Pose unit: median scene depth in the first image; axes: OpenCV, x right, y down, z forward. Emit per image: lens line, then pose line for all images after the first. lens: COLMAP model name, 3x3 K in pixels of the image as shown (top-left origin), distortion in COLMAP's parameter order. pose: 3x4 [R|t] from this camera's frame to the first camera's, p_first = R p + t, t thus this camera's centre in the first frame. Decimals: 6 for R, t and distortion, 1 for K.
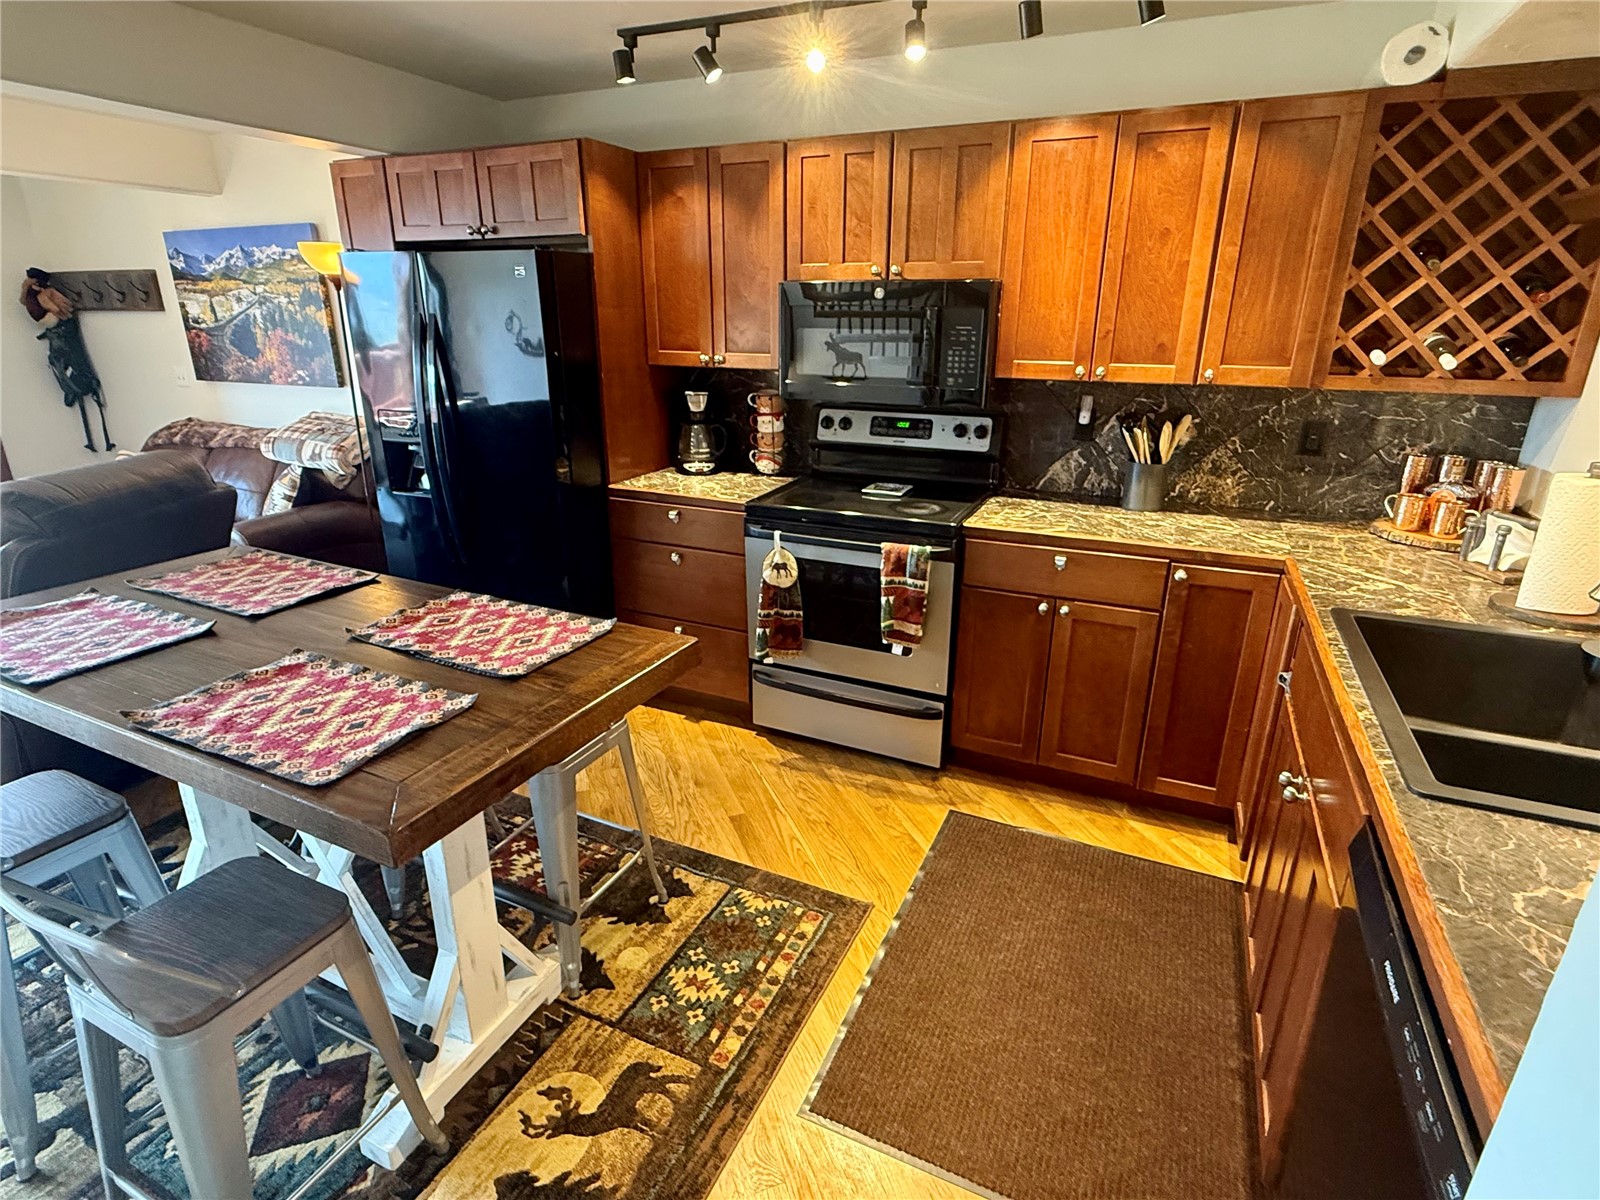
lens RADIAL K [[820.0, 0, 794.7], [0, 820.0, 598.2], [0, 0, 1]] dist [-0.003522, 0.002705]
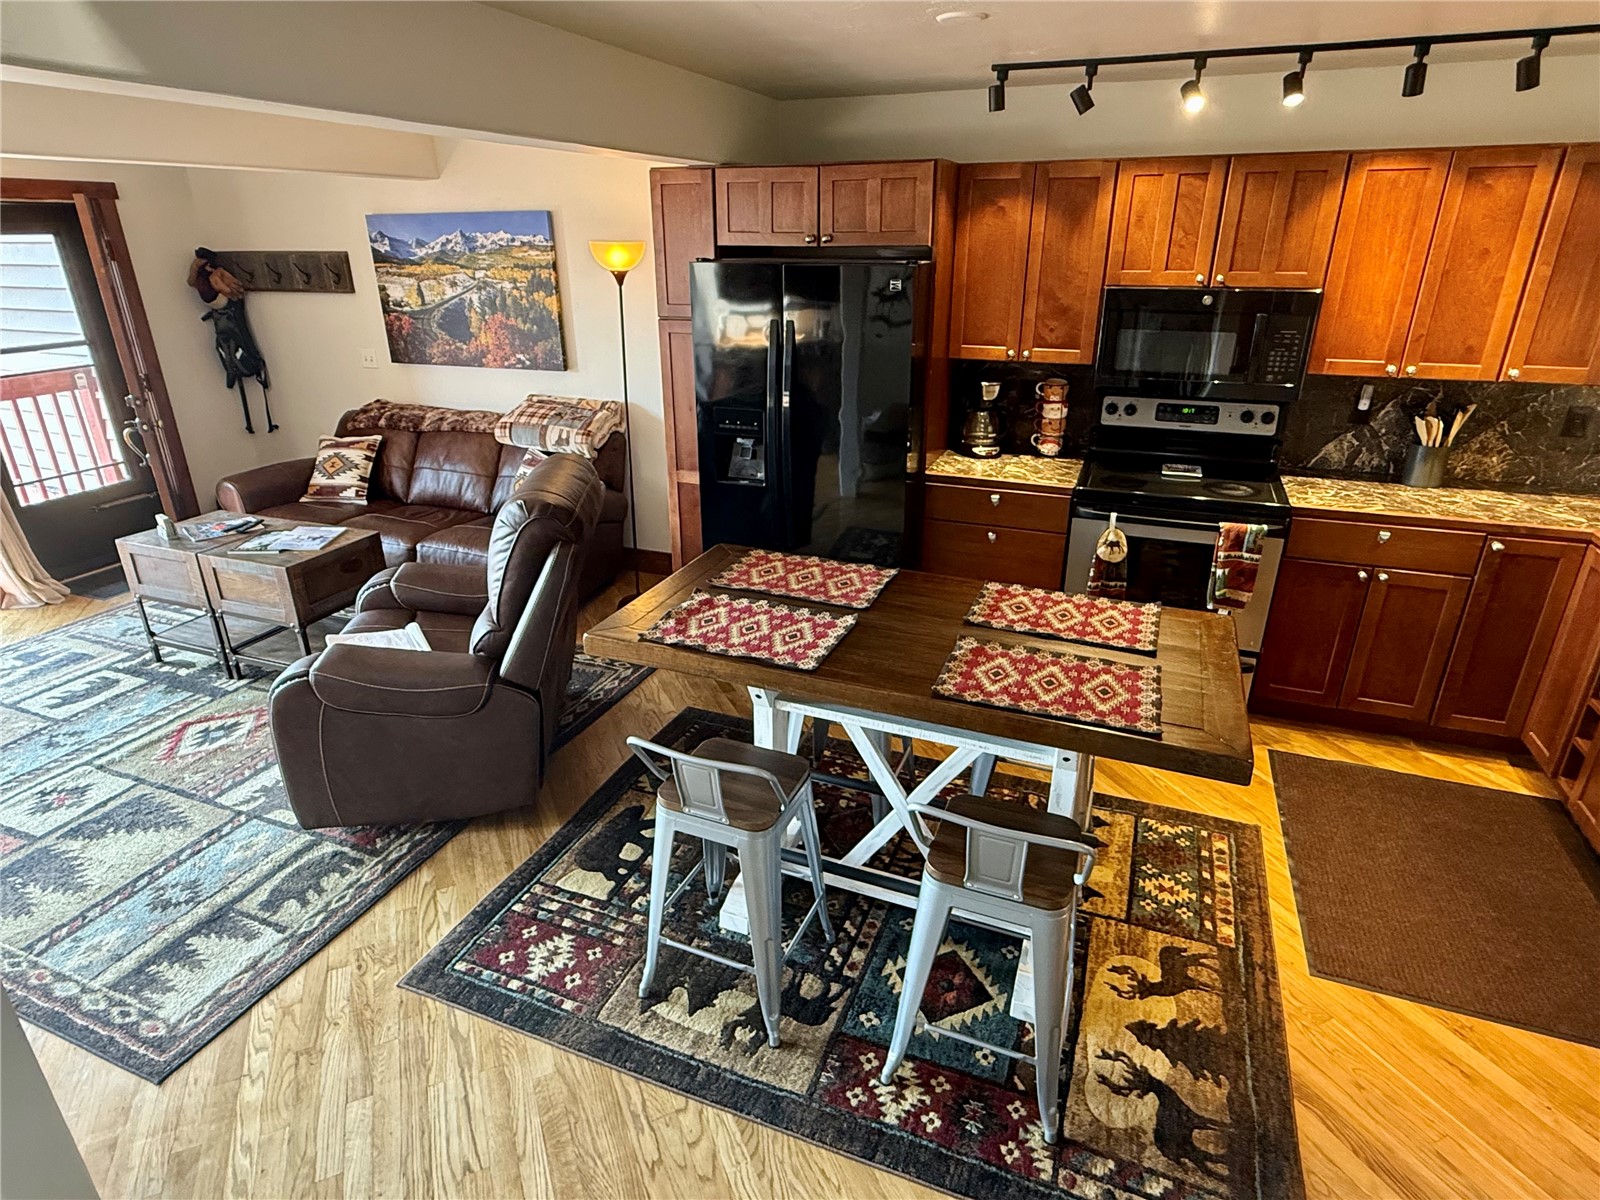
lens RADIAL K [[877.5, 0, 793.8], [0, 877.5, 599.7], [0, 0, 1]] dist [0.001001, -0.000128]
pose [[0.998383, -0.030665, 0.047870, -0.551123], [0.027817, 0.997866, 0.059078, -0.048374], [-0.049579, -0.057651, 0.997105, -0.207736]]
